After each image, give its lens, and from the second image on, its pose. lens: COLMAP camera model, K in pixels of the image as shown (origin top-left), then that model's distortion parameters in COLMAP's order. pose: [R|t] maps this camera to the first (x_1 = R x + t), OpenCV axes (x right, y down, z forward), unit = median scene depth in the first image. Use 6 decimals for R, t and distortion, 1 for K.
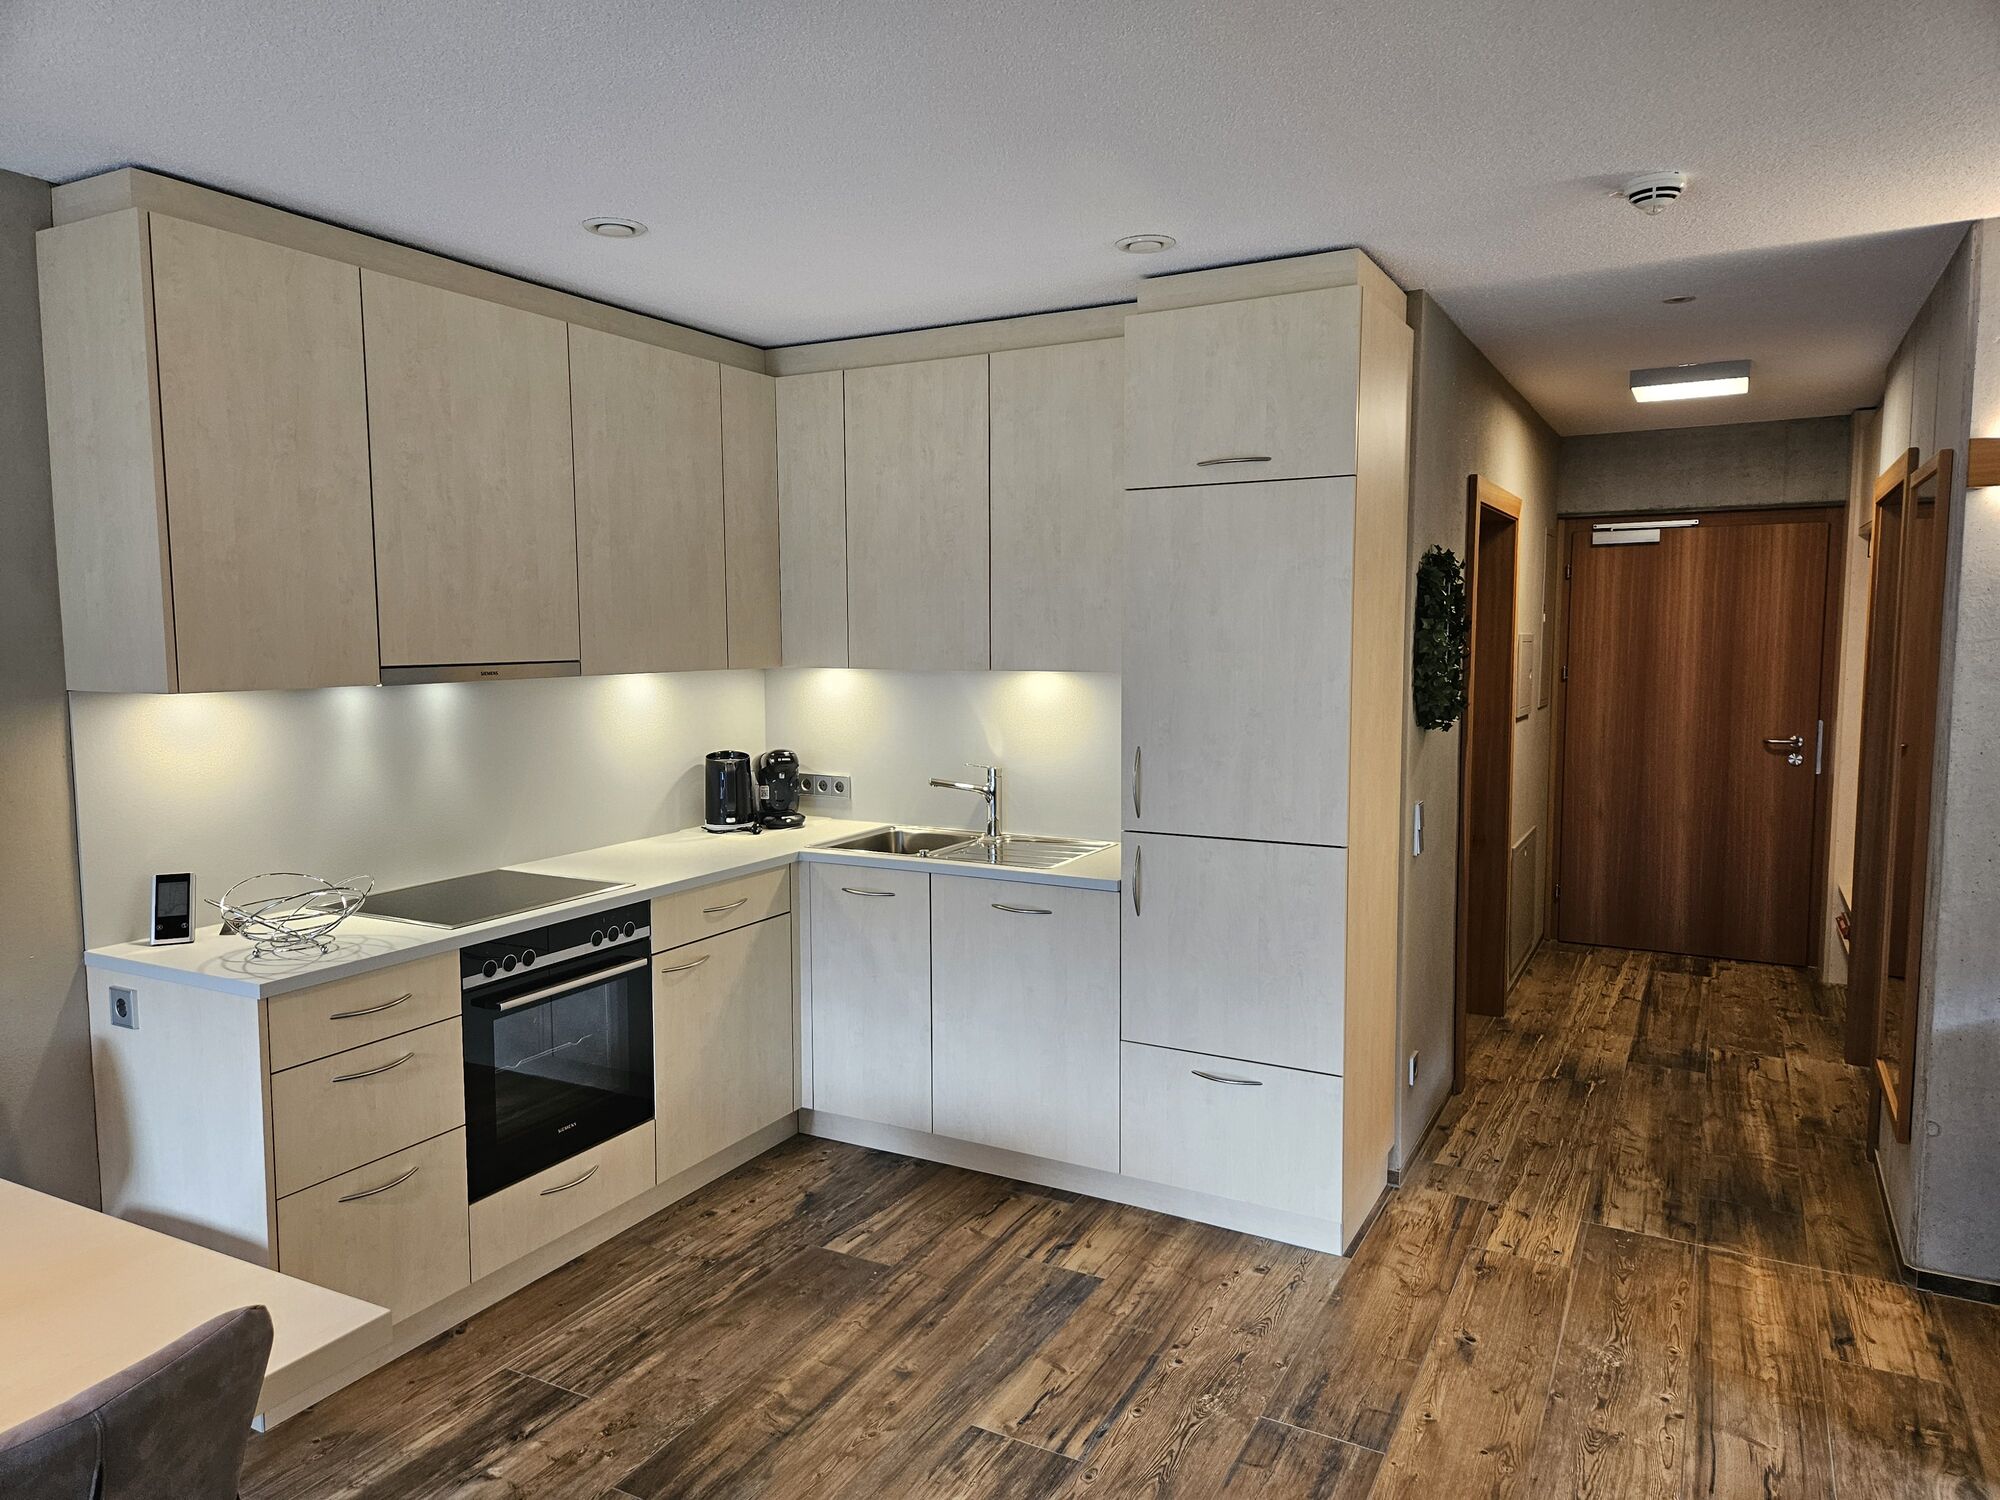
lens RADIAL K [[1334.1, 0, 1002.5], [0, 1334.1, 751.6], [0, 0, 1]] dist [0.027094, 0.000081]
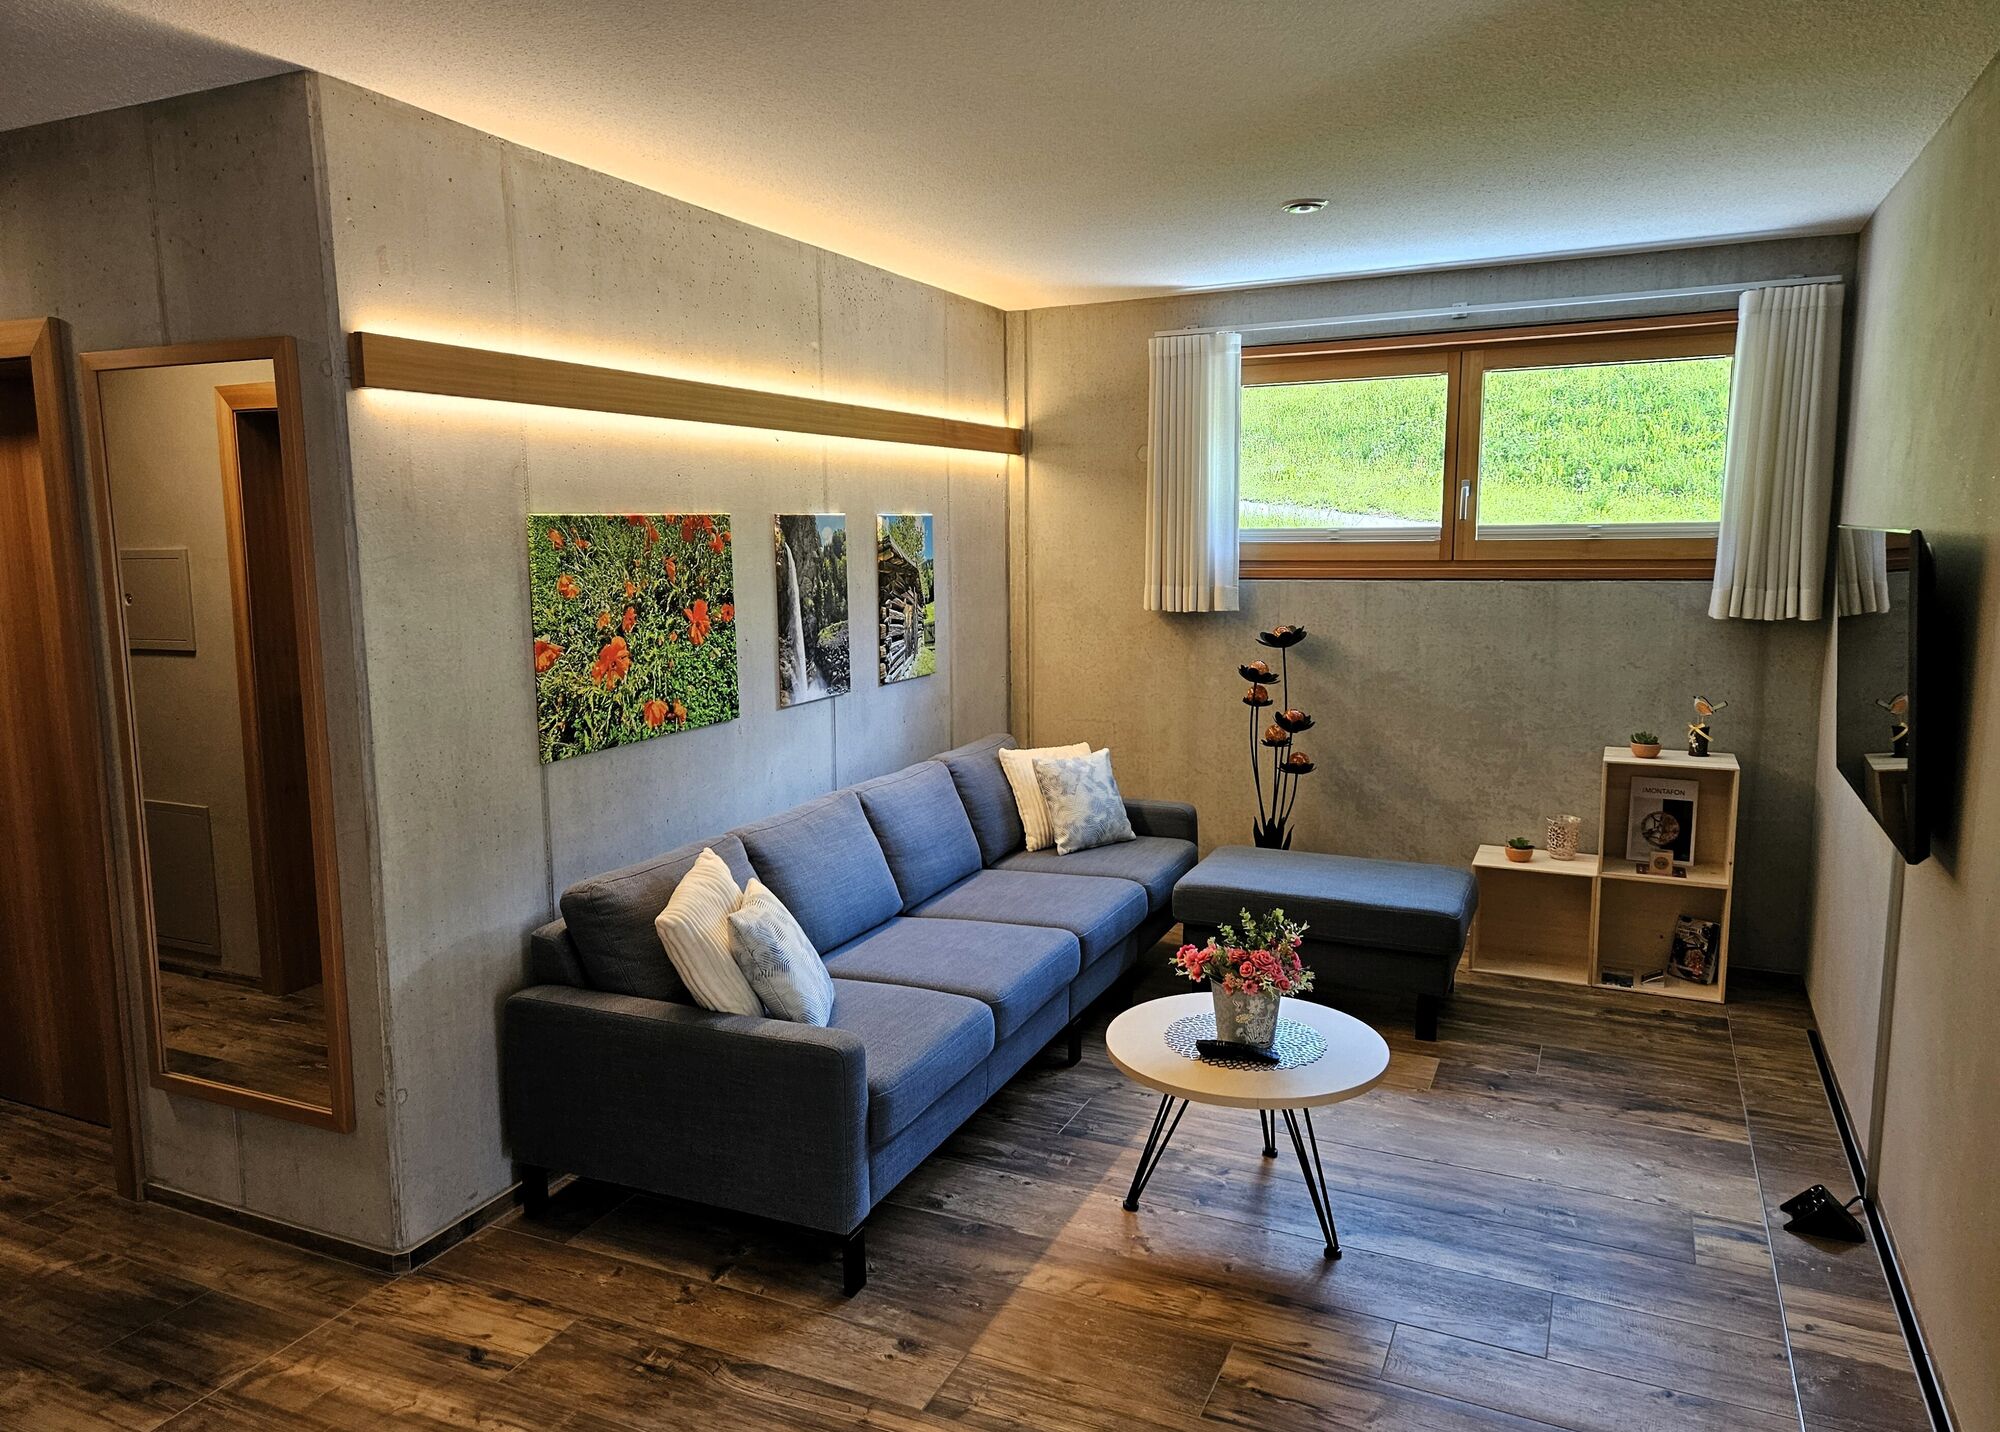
lens RADIAL K [[1338.4, 0, 1006.8], [0, 1338.4, 716.1], [0, 0, 1]] dist [0.032251, -0.004500]
pose [[-0.056498, -0.134841, 0.989255, -0.207174], [0.098758, 0.985224, 0.139932, -0.062648], [-0.993506, 0.105603, -0.042347, 0.621608]]
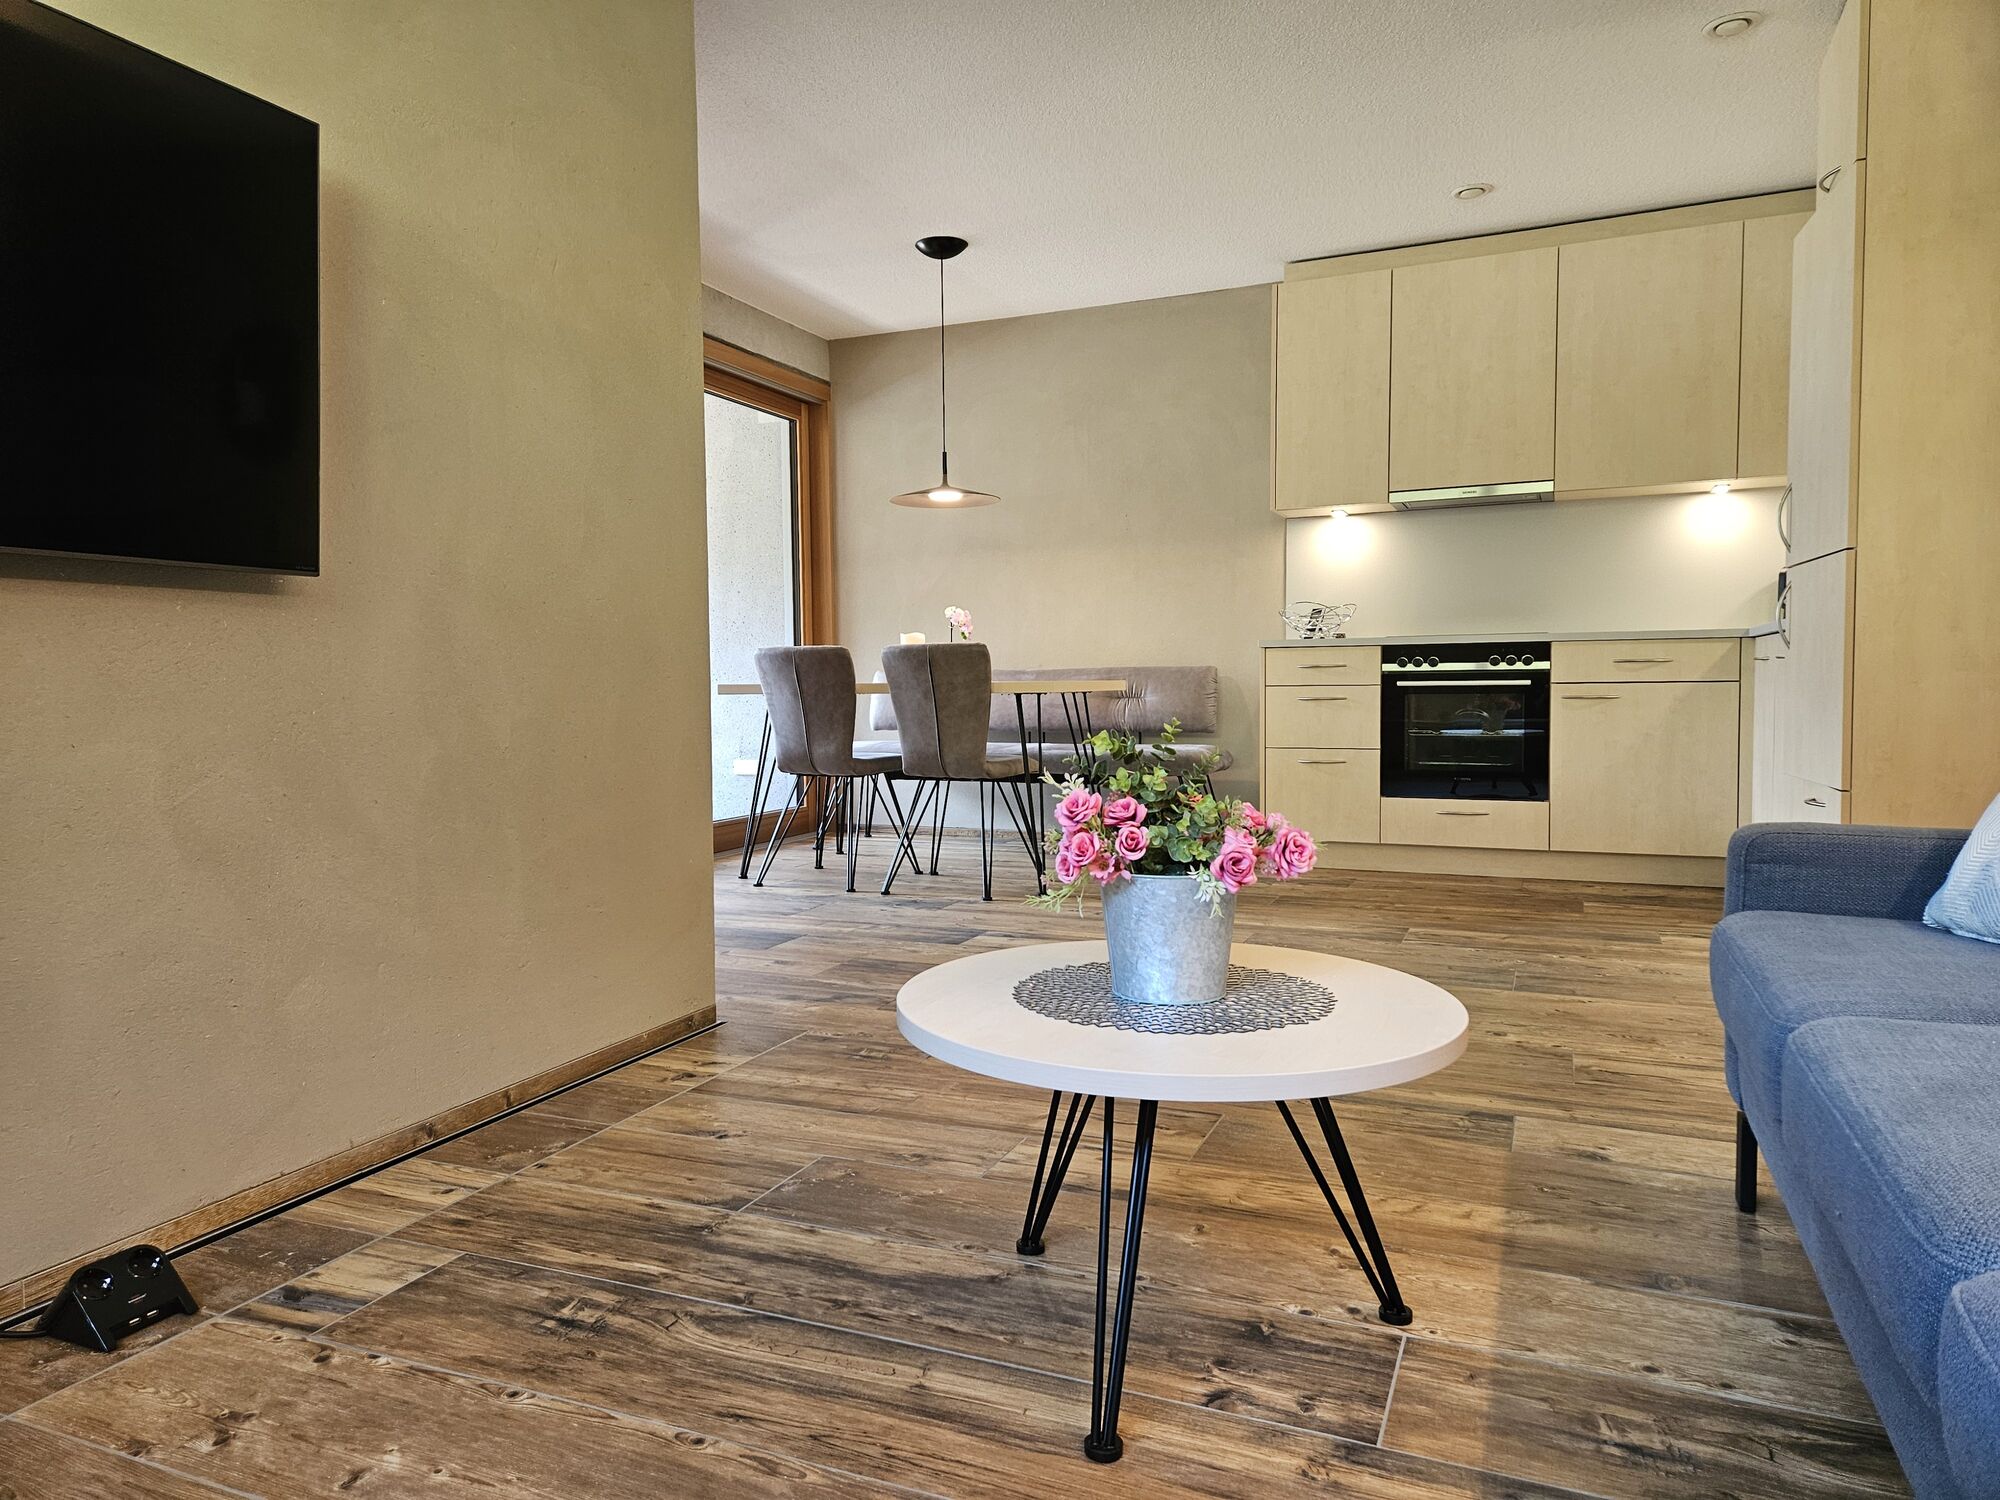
lens RADIAL K [[1334.1, 0, 996.1], [0, 1334.1, 747.7], [0, 0, 1]] dist [0.027094, 0.000081]
pose [[0.087896, 0.054341, -0.994646, 1.181582], [-0.077073, 0.995889, 0.047598, 0.213910], [0.993144, 0.072477, 0.091722, 0.319785]]
